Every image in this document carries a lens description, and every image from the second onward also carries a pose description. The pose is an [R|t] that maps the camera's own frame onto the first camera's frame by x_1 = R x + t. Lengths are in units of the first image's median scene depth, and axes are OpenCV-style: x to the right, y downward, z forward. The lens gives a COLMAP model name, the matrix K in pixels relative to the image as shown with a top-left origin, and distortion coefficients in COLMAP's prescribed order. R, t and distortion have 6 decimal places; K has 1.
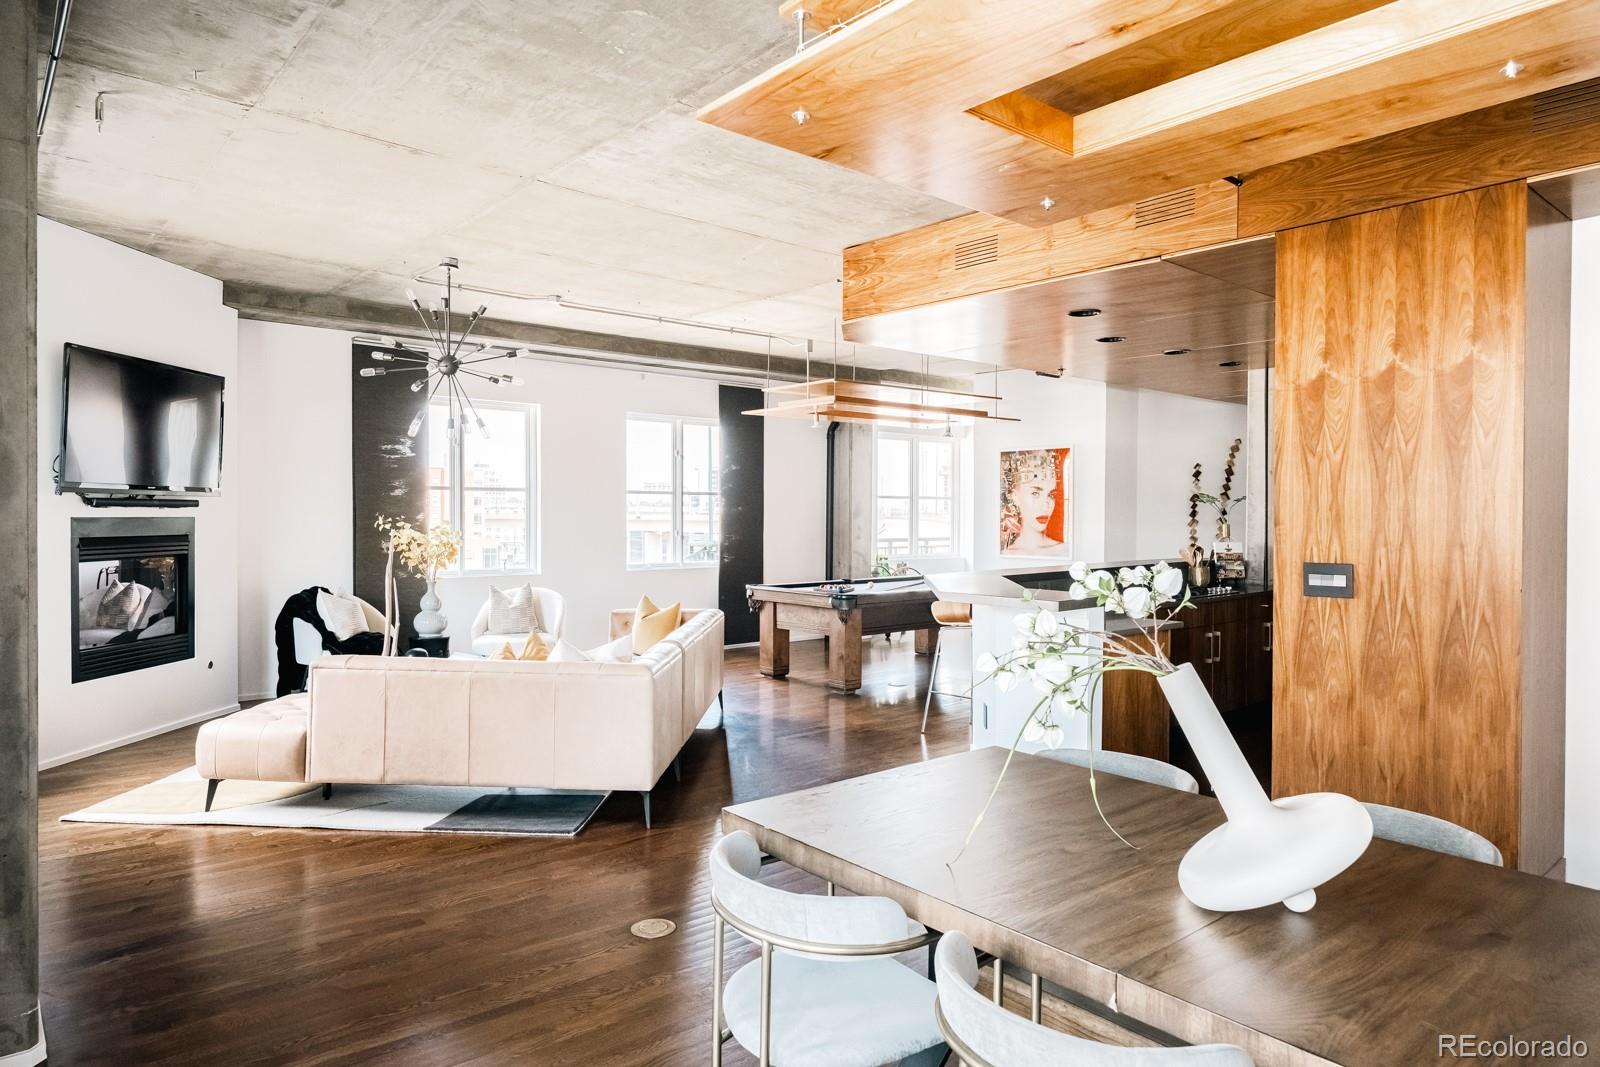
lens RADIAL K [[984.5, 0, 799.3], [0, 984.5, 522.5], [0, 0, 1]] dist [0.002851, 0.000097]
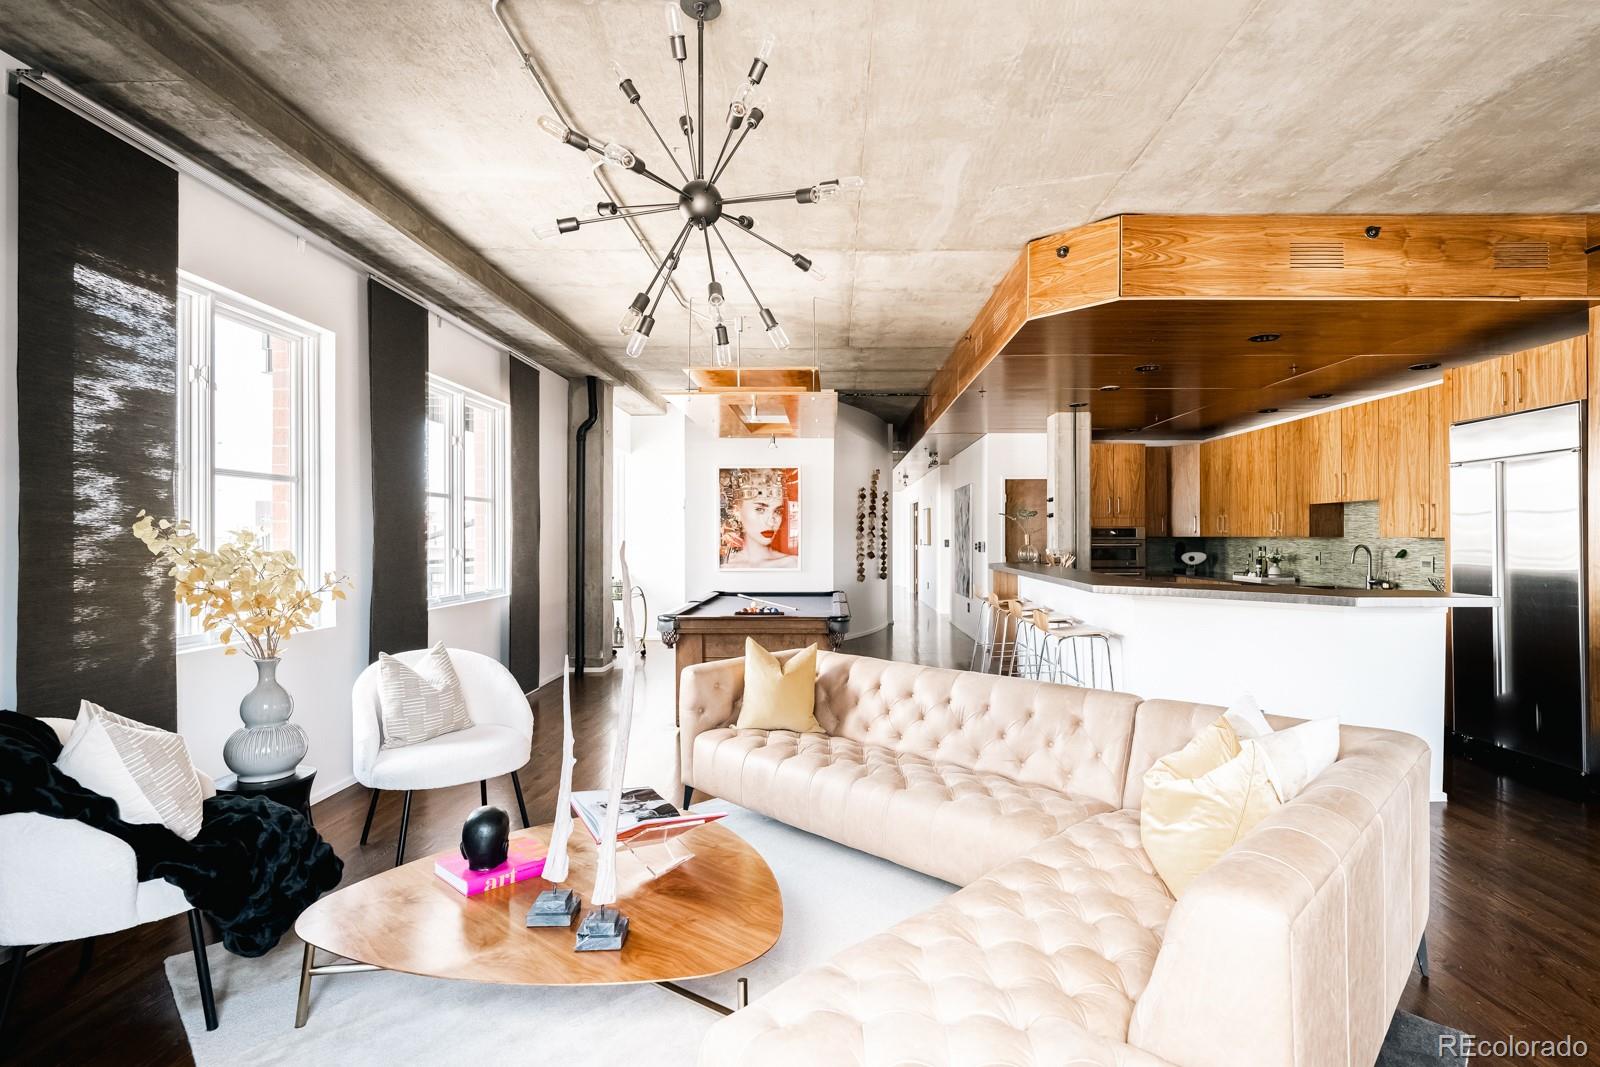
lens RADIAL K [[772.8, 0, 803.0], [0, 772.8, 537.2], [0, 0, 1]] dist [0.004052, 0.000267]
pose [[0.665028, -0.003950, 0.746808, -0.354406], [0.008785, 0.999958, -0.002534, 0.002954], [-0.746767, 0.008246, 0.665034, 0.413031]]
